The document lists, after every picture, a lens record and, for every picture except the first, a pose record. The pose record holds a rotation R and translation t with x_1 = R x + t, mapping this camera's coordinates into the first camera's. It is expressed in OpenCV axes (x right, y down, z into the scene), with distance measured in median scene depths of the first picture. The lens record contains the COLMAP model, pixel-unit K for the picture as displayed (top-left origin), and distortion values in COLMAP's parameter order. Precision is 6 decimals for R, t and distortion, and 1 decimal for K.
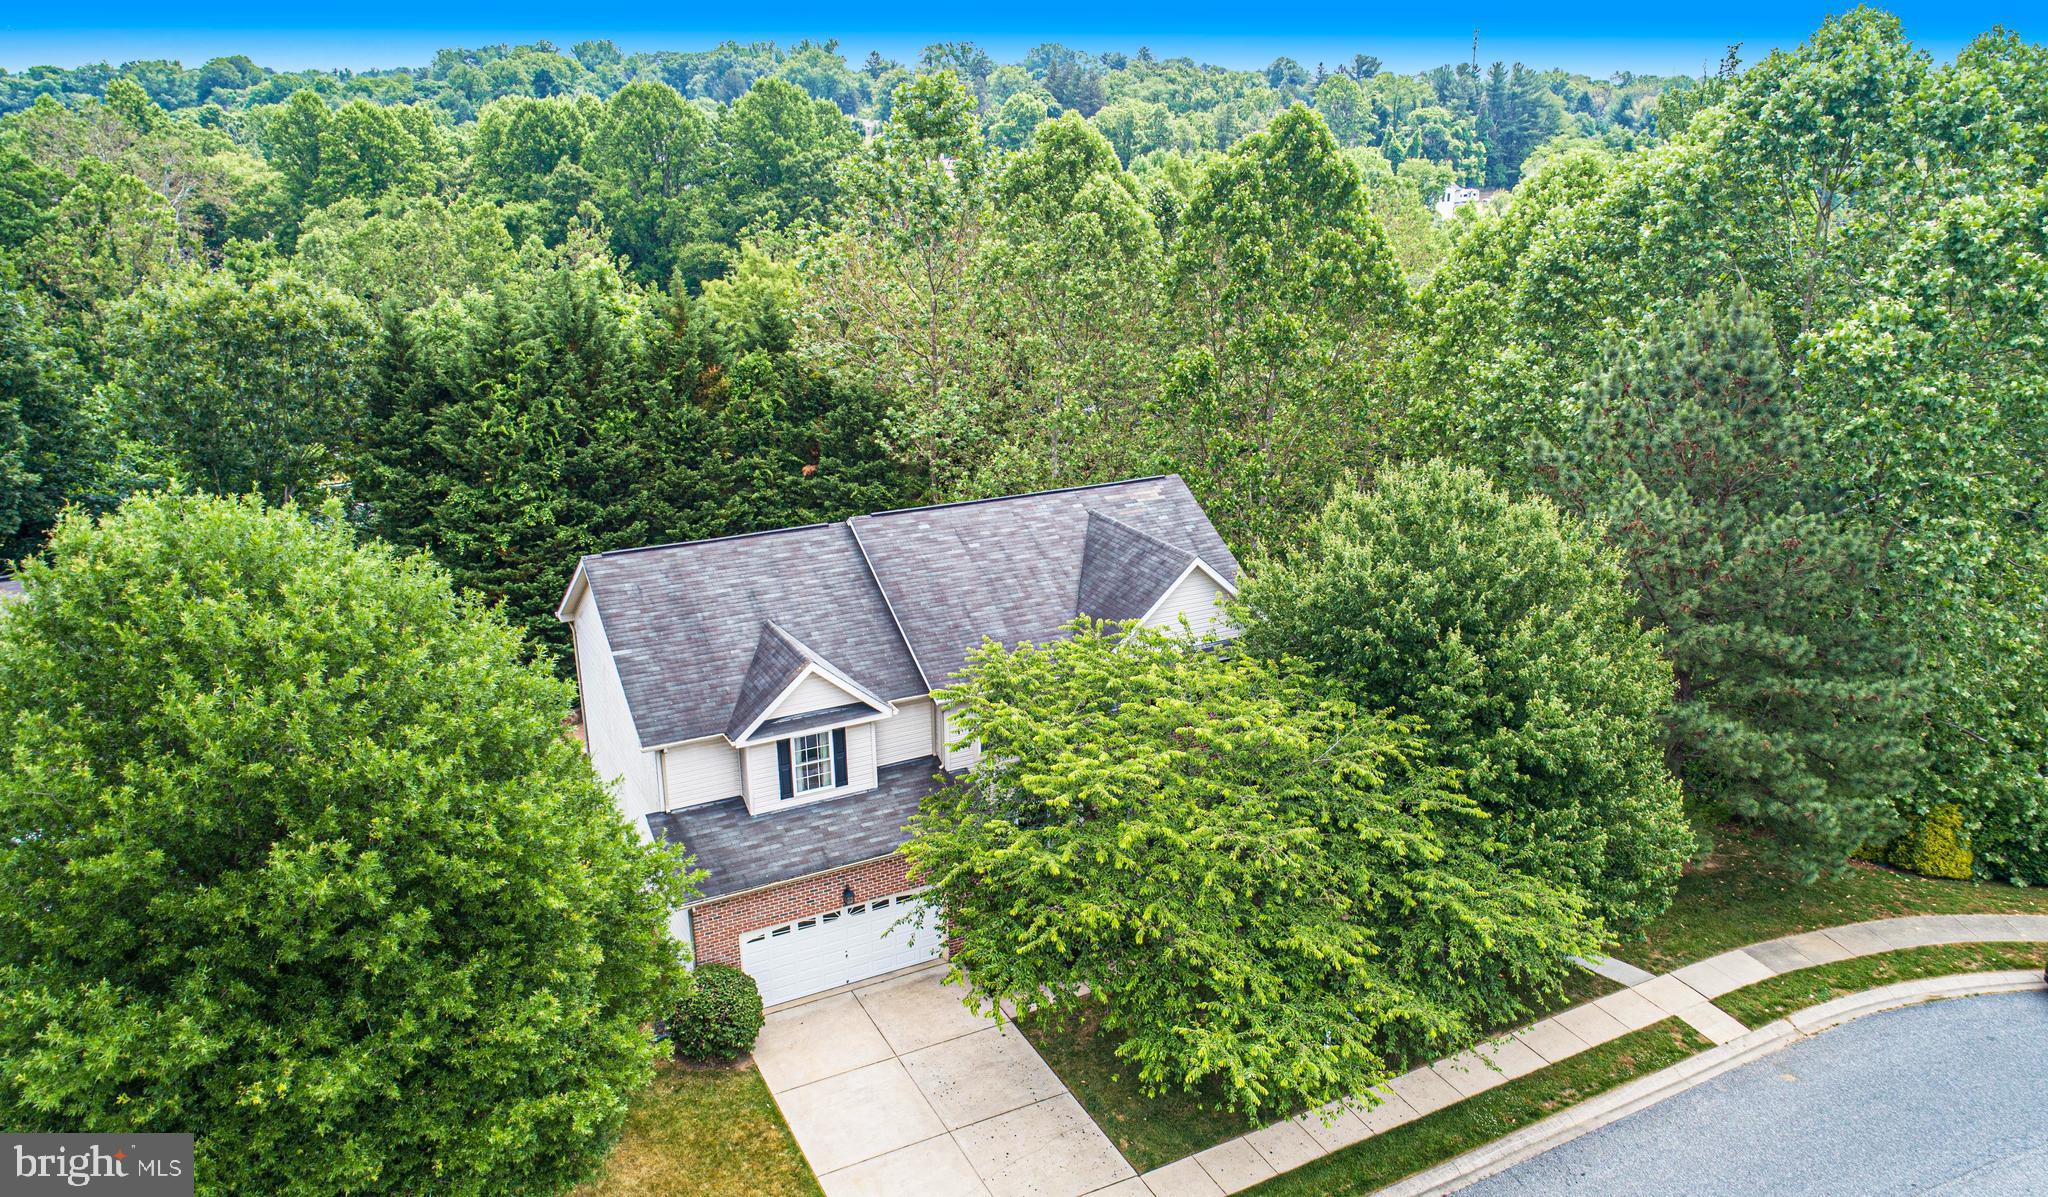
lens RADIAL K [[1428.5, 0, 1060.0], [0, 1428.5, 594.4], [0, 0, 1]] dist [-0.012045, 0.001418]
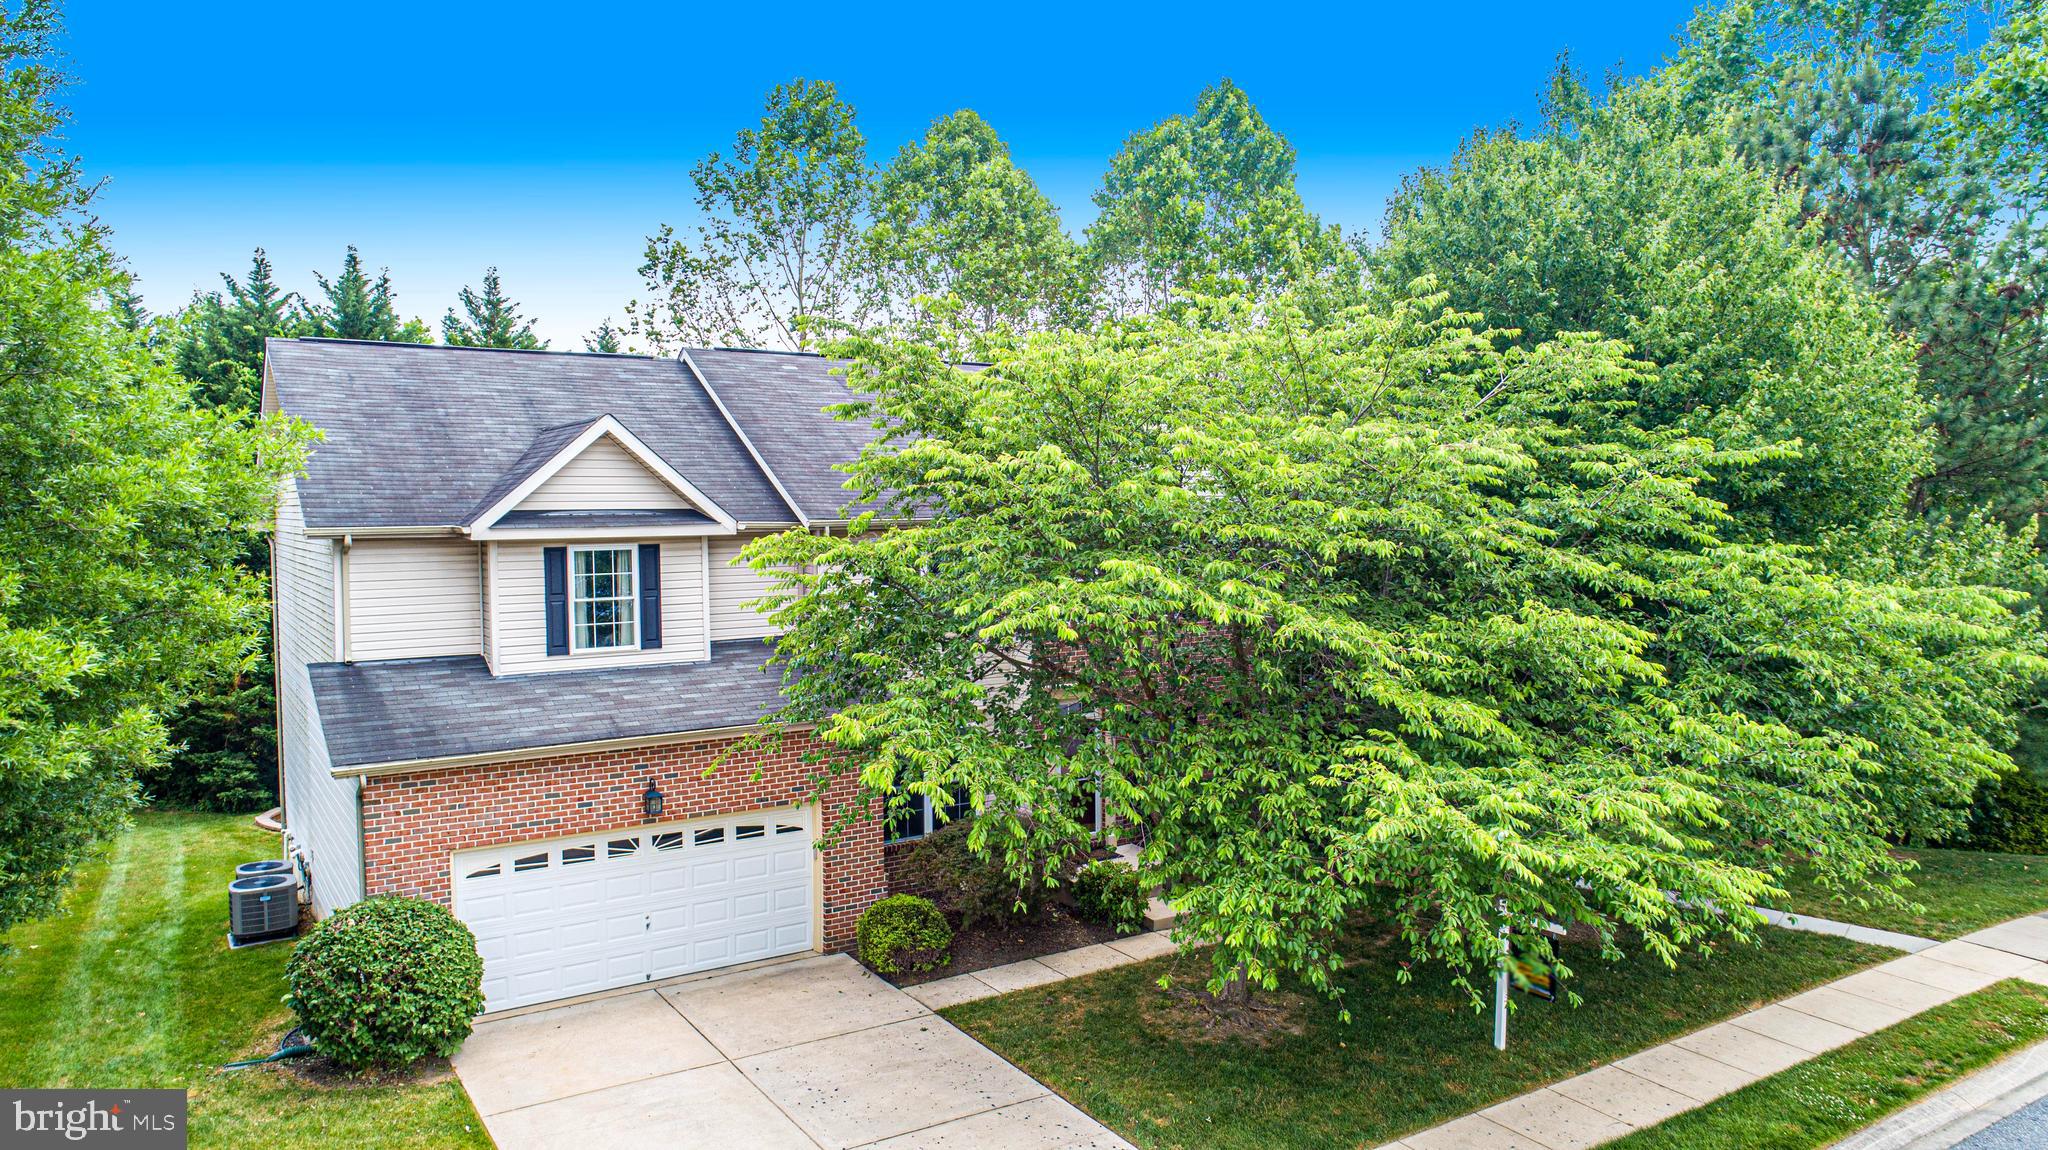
lens RADIAL K [[1376.5, 0, 1024.0], [0, 1376.5, 575.0], [0, 0, 1]] dist [-0.019041, 0.005042]
pose [[0.996854, -0.011259, 0.078454, -0.039338], [0.032296, 0.961656, -0.272351, 0.276182], [-0.072379, 0.274028, 0.958994, 0.418040]]
